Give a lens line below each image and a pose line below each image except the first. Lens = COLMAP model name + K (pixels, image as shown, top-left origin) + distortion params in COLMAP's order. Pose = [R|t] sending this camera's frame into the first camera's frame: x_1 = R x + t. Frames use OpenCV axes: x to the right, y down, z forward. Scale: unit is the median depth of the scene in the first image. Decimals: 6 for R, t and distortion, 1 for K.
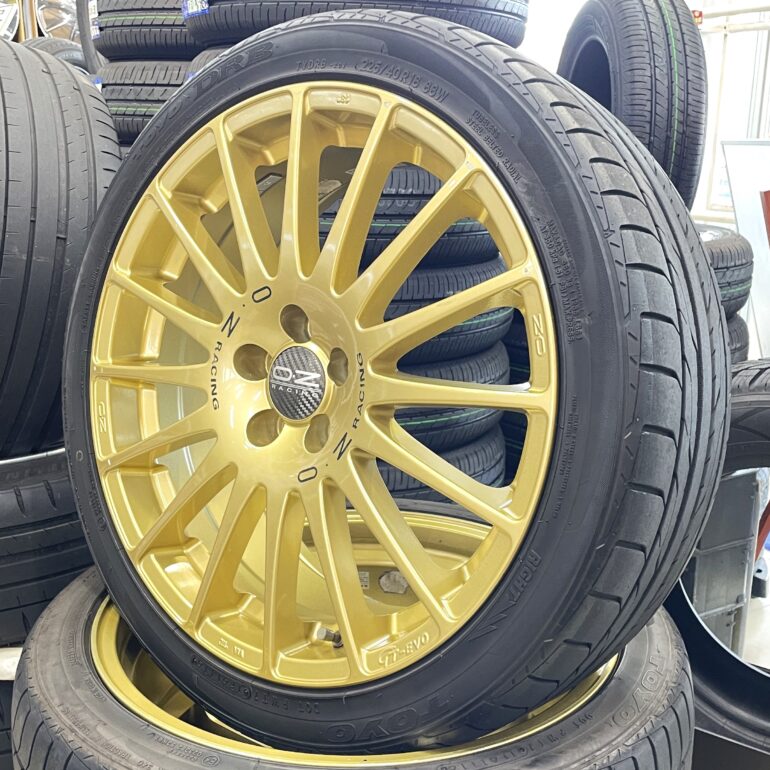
lens RADIAL K [[924.1, 0, 398.2], [0, 924.1, 372.2], [0, 0, 1]] dist [0.107481, -0.043434]
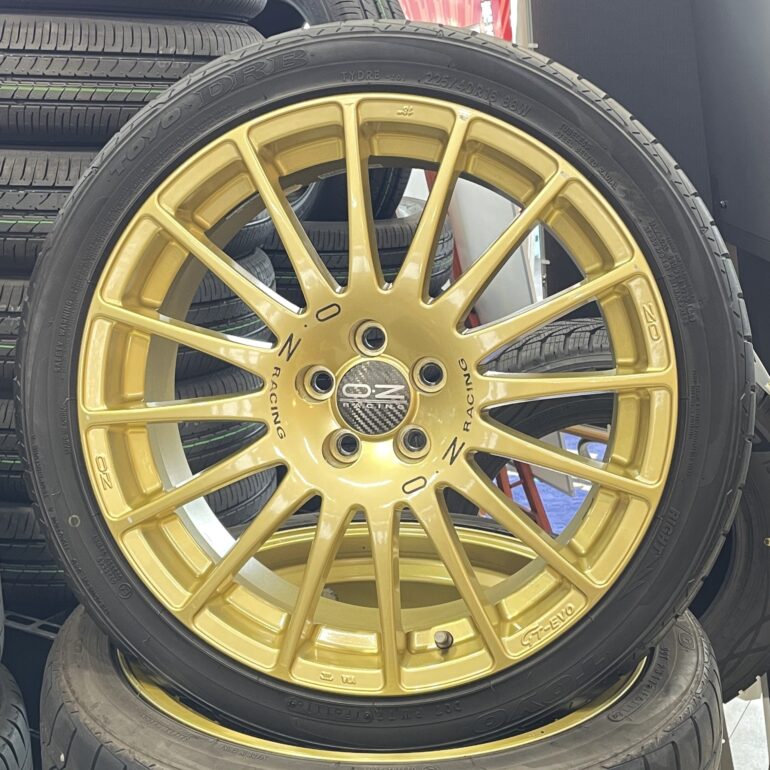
lens RADIAL K [[1129.7, 0, 370.5], [0, 1129.7, 386.3], [0, 0, 1]] dist [0.168542, -0.078574]
pose [[0.871238, -0.134272, 0.472139, -0.661942], [0.123887, 0.990870, 0.053184, -0.063417], [-0.474970, 0.012156, 0.879918, -0.059976]]
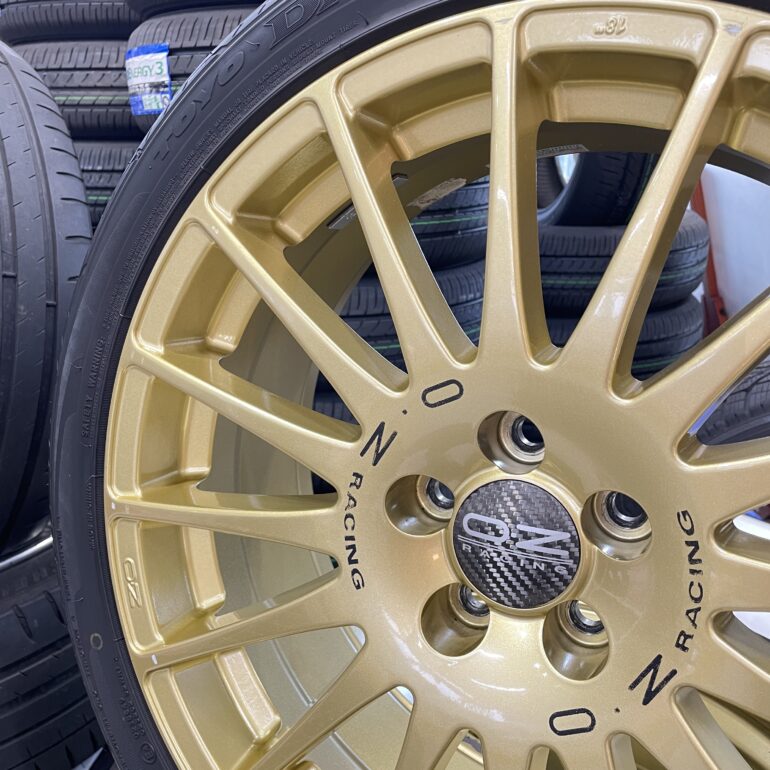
lens RADIAL K [[753.6, 0, 381.7], [0, 753.6, 373.2], [0, 0, 1]] dist [0.072944, -0.067968]
pose [[0.985159, -0.077286, 0.153260, -0.247089], [0.067128, 0.995258, 0.070388, -0.127955], [-0.157973, -0.059055, 0.985676, 0.542206]]
